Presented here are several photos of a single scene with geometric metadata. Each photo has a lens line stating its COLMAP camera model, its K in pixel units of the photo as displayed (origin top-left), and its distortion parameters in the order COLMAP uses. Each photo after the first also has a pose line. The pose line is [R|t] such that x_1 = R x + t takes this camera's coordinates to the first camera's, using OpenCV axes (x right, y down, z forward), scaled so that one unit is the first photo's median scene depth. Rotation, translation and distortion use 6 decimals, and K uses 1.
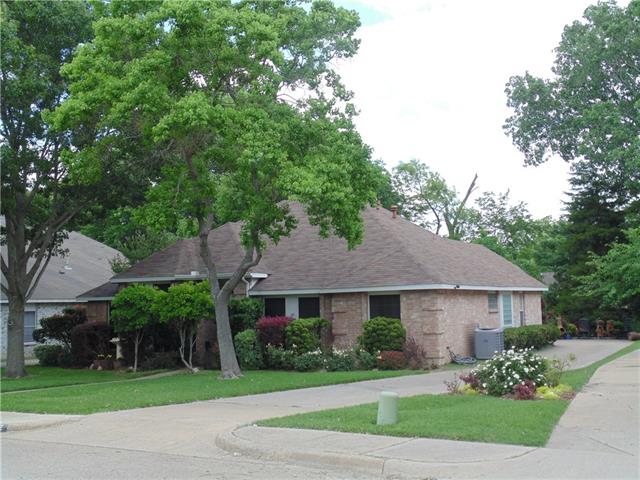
lens RADIAL K [[764.5, 0, 319.9], [0, 764.5, 239.6], [0, 0, 1]] dist [-0.003072, 0.000000]
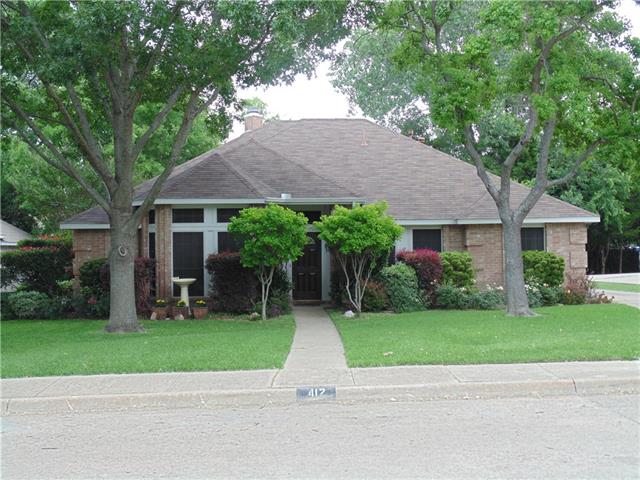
lens RADIAL K [[764.5, 0, 320.1], [0, 764.5, 241.7], [0, 0, 1]] dist [-0.003072, 0.000000]
pose [[0.827427, 0.008229, 0.561512, -0.634290], [-0.055901, 0.996133, 0.067776, 0.037612], [-0.558784, -0.087469, 0.824688, 0.337106]]
